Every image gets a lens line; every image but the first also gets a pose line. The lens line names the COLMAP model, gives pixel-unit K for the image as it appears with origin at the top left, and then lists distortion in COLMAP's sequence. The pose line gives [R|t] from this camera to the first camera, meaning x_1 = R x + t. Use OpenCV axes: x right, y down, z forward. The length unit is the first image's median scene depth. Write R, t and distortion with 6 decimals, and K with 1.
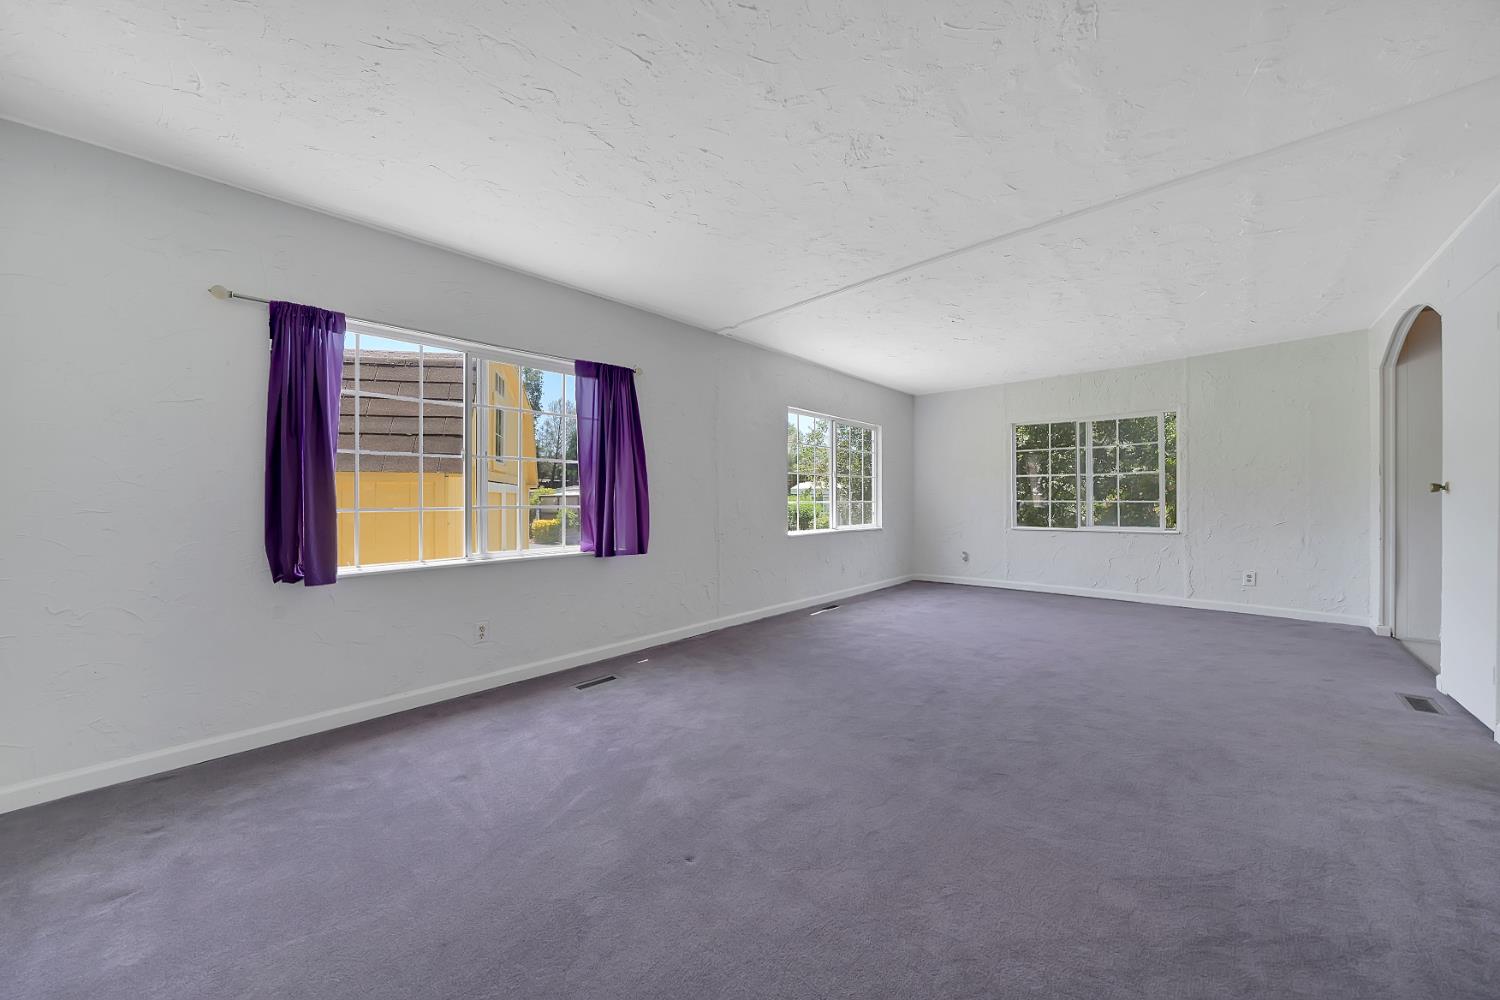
lens RADIAL K [[526.7, 0, 739.9], [0, 526.7, 499.2], [0, 0, 1]] dist [-0.016238, -0.000004]
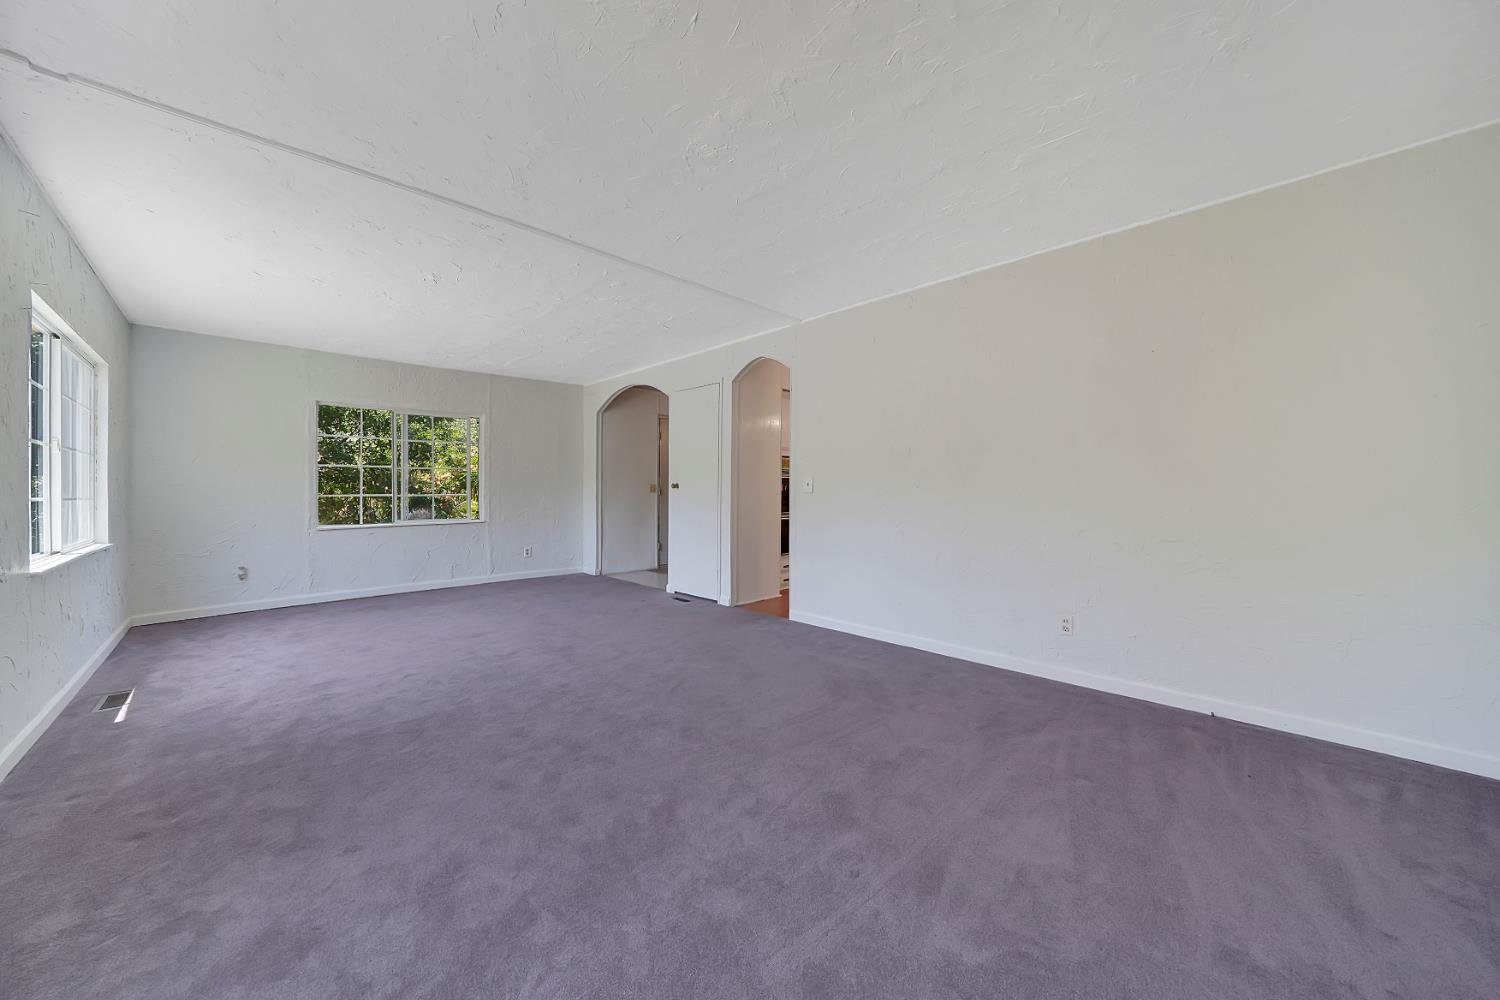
lens RADIAL K [[526.7, 0, 739.9], [0, 526.7, 499.2], [0, 0, 1]] dist [-0.016238, -0.000004]
pose [[0.034791, -0.015690, 0.999271, -0.375343], [0.002292, 0.999875, 0.015620, -0.003353], [-0.999392, 0.001747, 0.034823, 0.421700]]
